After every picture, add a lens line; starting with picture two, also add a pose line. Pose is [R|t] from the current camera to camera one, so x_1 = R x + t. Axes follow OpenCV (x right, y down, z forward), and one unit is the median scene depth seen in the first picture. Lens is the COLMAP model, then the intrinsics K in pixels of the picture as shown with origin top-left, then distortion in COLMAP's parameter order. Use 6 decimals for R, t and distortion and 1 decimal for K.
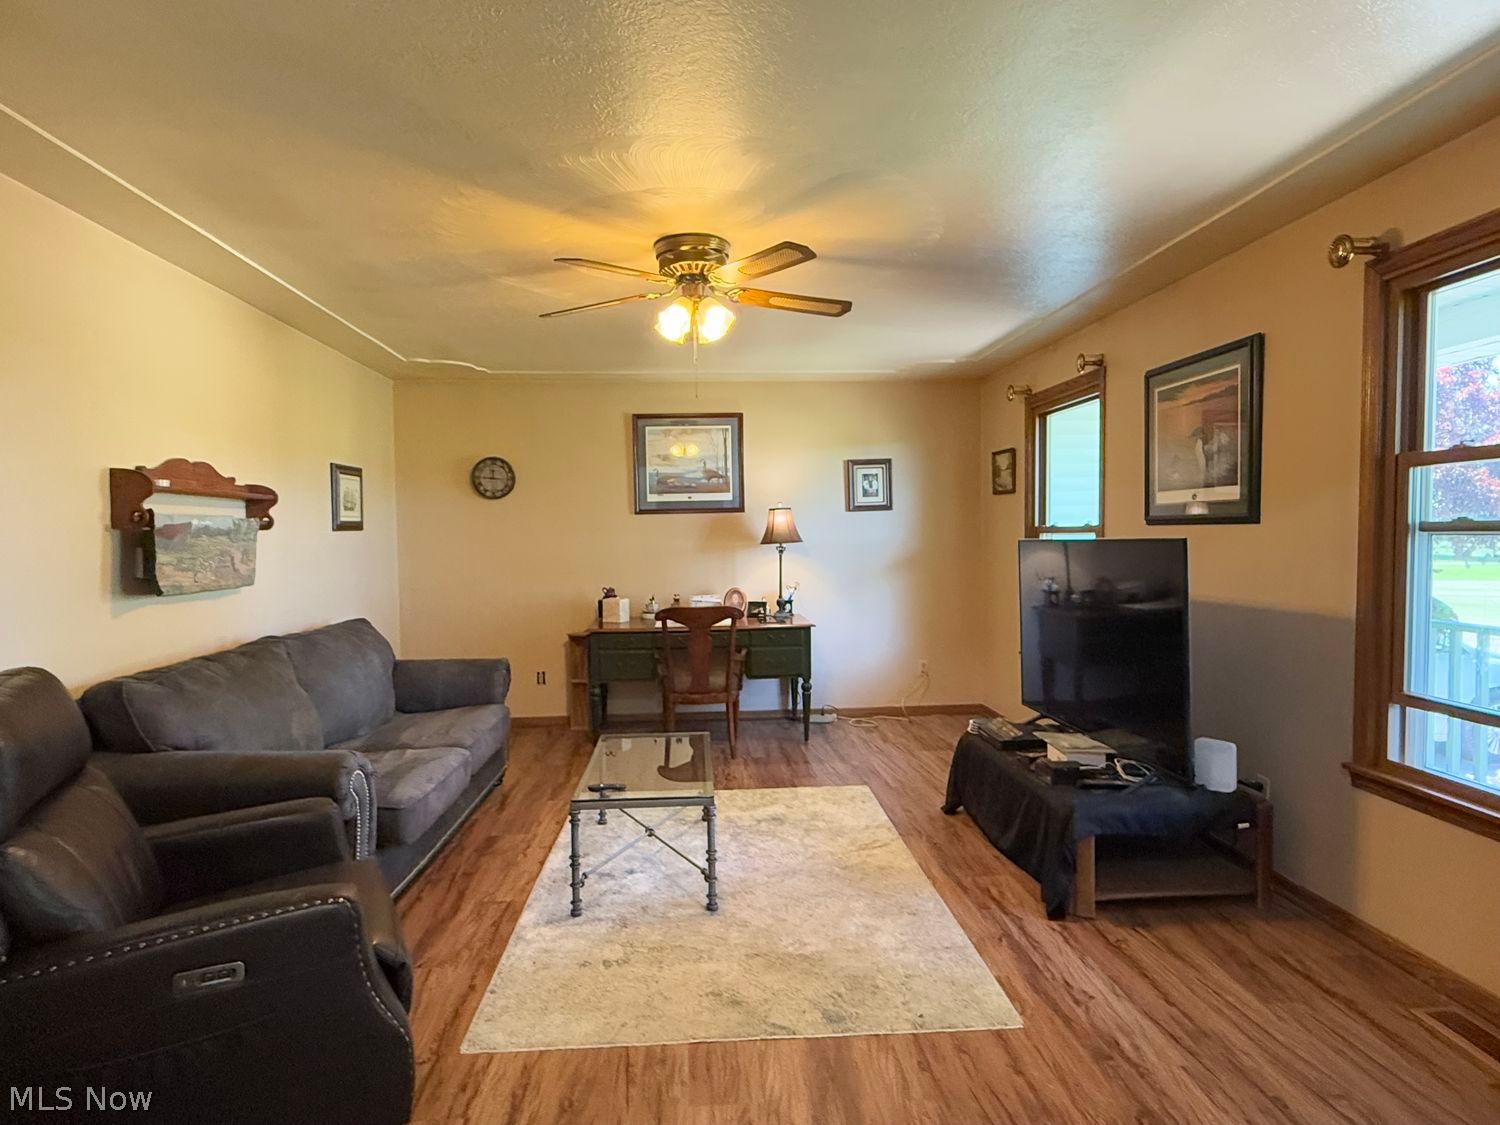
lens RADIAL K [[879.4, 0, 744.8], [0, 879.4, 566.8], [0, 0, 1]] dist [0.001392, 0.000202]
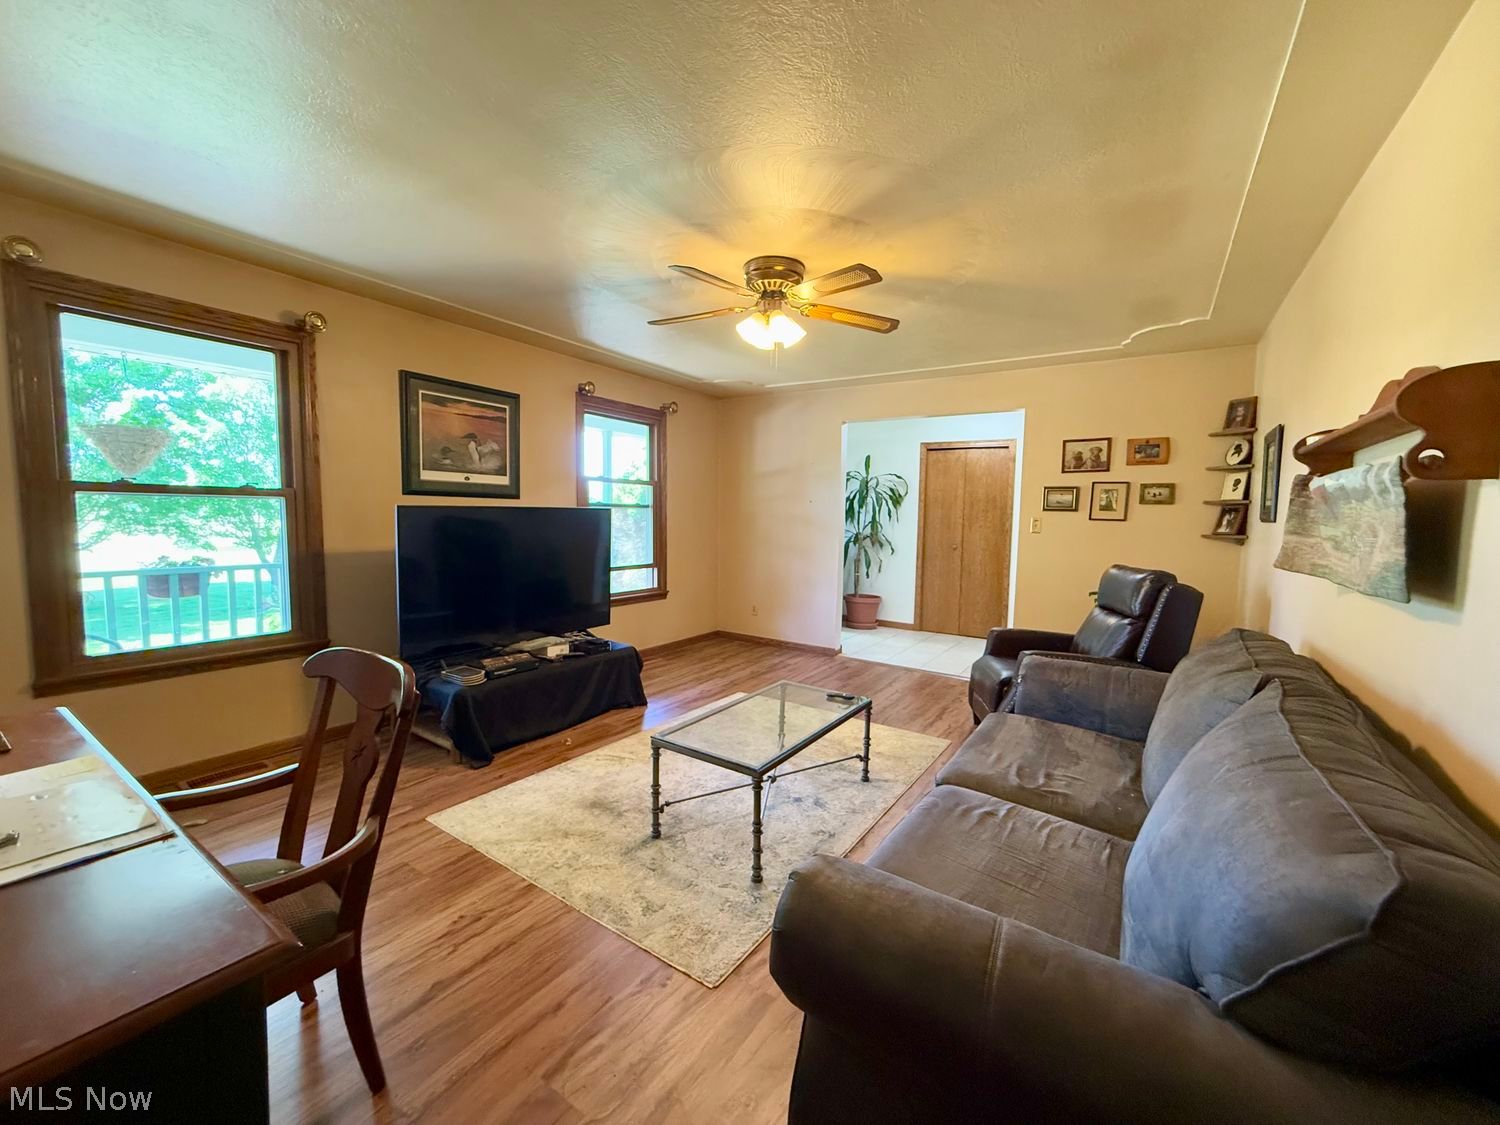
lens RADIAL K [[596.8, 0, 743.1], [0, 596.8, 561.1], [0, 0, 1]] dist [-0.002313, -0.000419]
pose [[-0.792188, -0.049039, 0.608304, -0.530278], [0.014260, 0.995007, 0.098784, -0.035703], [-0.610111, 0.086930, -0.787533, 1.645889]]
